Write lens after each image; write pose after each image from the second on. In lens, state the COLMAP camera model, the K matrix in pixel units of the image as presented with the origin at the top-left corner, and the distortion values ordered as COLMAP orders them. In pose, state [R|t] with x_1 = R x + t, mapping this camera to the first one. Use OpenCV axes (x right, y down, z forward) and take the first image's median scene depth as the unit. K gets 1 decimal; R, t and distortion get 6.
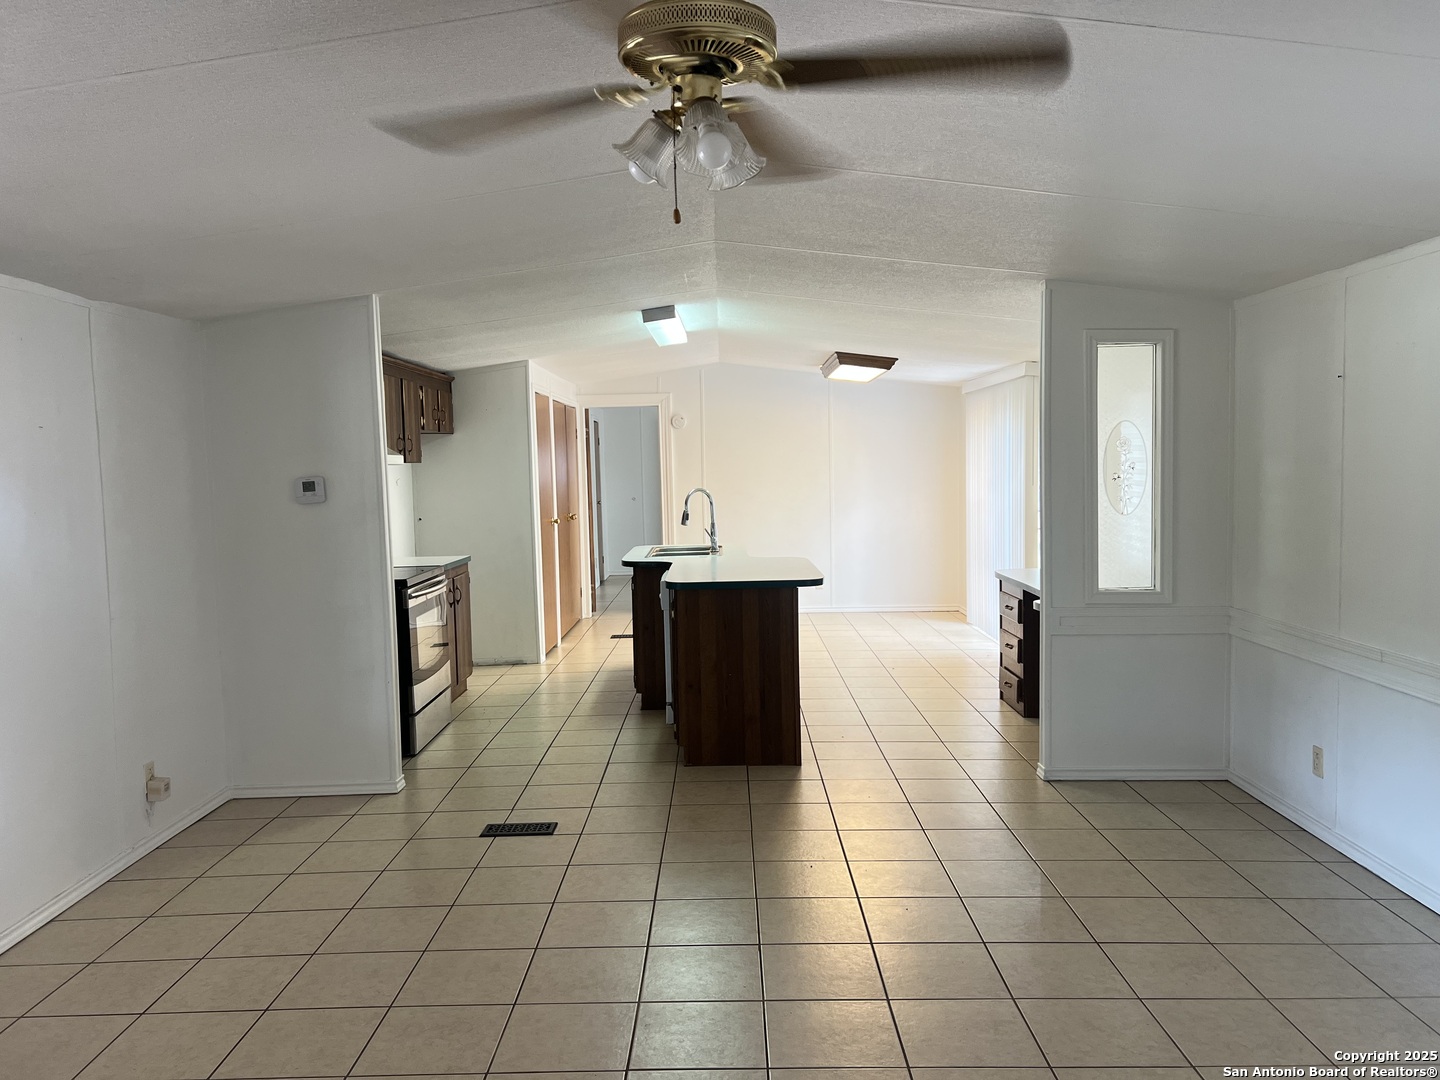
lens RADIAL K [[1081.9, 0, 723.3], [0, 1081.9, 537.8], [0, 0, 1]] dist [0.068985, -0.092539]
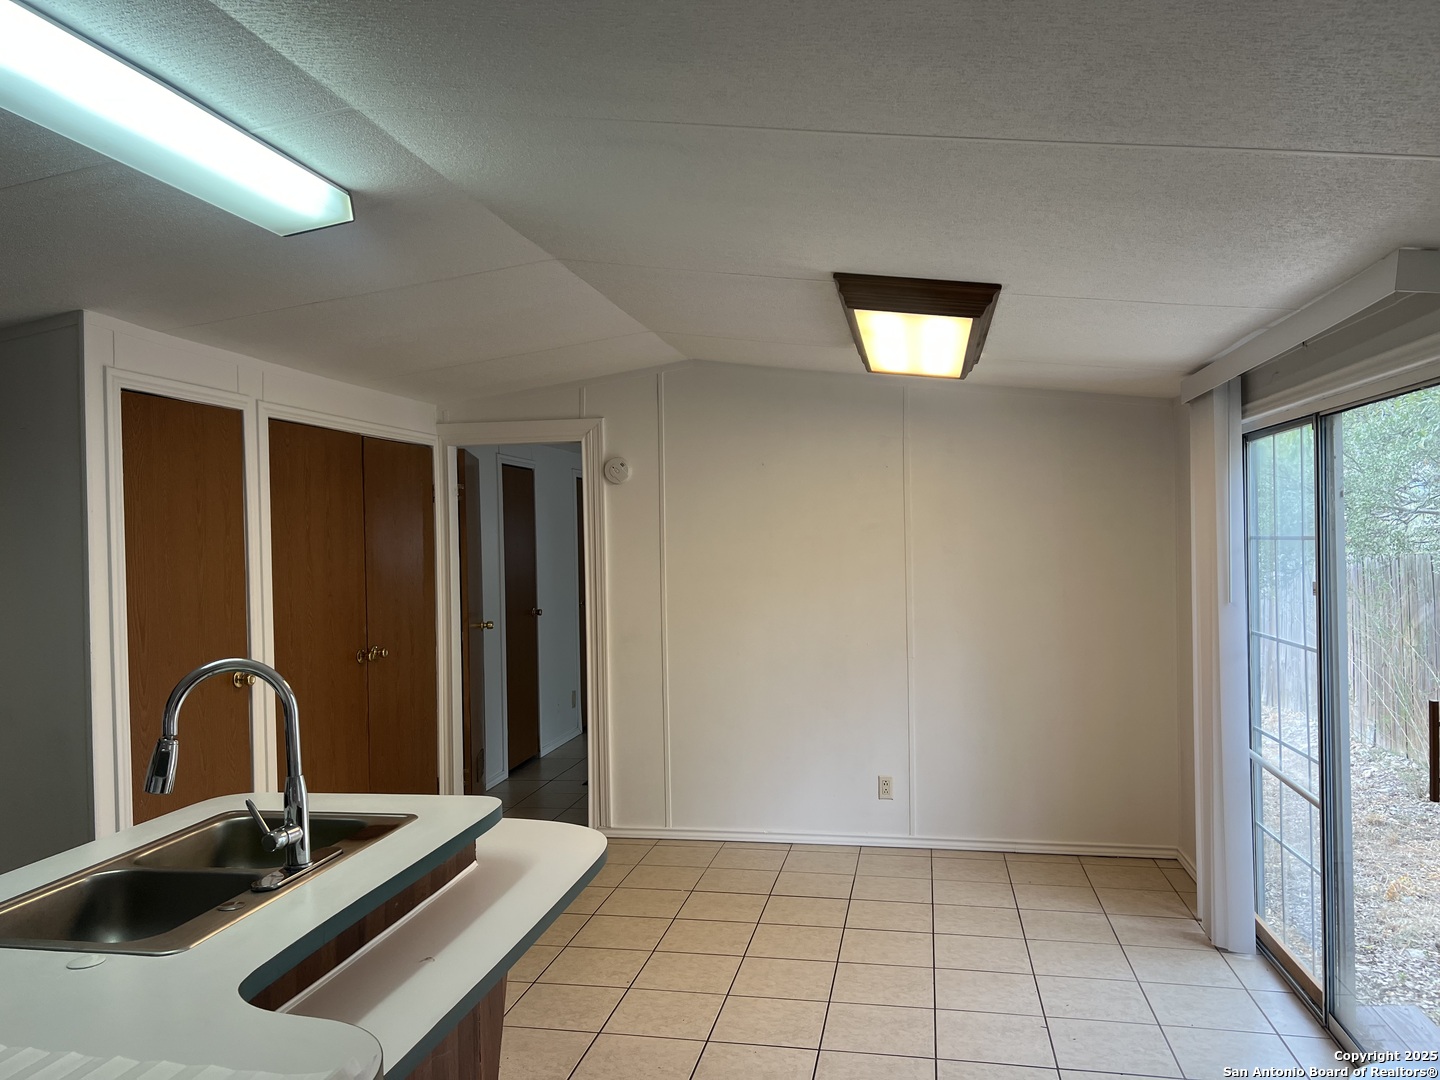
lens RADIAL K [[1081.9, 0, 710.6], [0, 1081.9, 560.6], [0, 0, 1]] dist [0.068985, -0.092539]
pose [[0.981456, 0.011638, -0.191334, 0.138996], [-0.019590, 0.999019, -0.039722, -0.055619], [0.190684, 0.042733, 0.980721, 0.635294]]
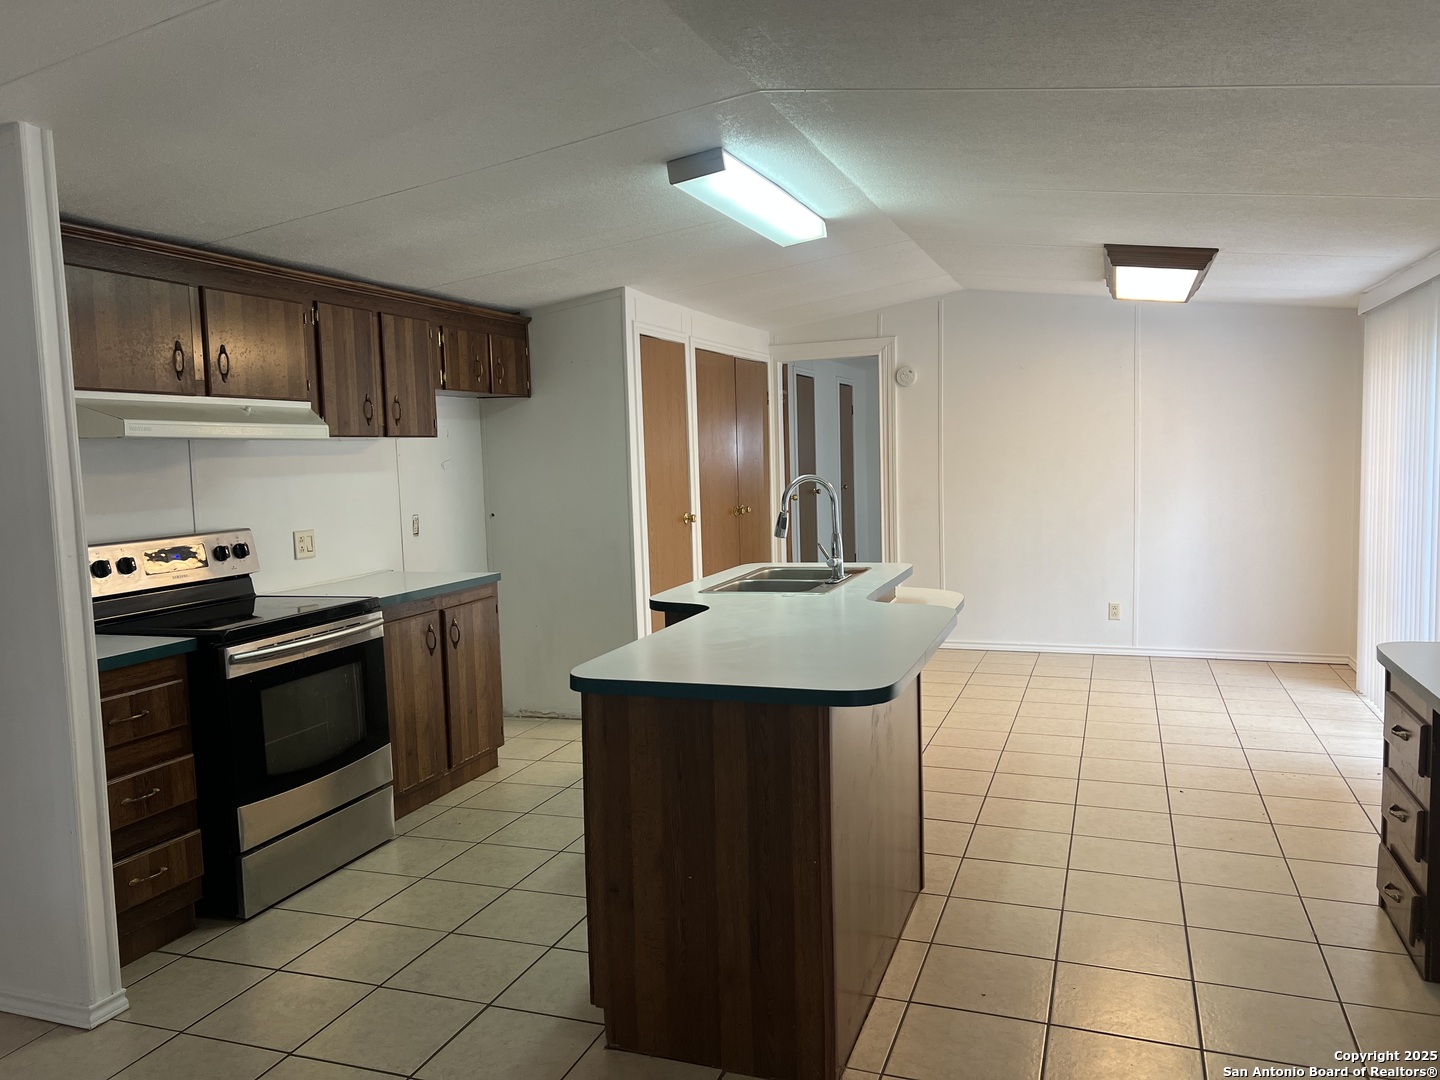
lens RADIAL K [[1081.9, 0, 713.2], [0, 1081.9, 547.3], [0, 0, 1]] dist [0.068985, -0.092539]
pose [[0.938834, 0.026189, -0.343374, 0.115265], [-0.015096, 0.999275, 0.034940, -0.023203], [0.344040, -0.027619, 0.938549, 0.365086]]
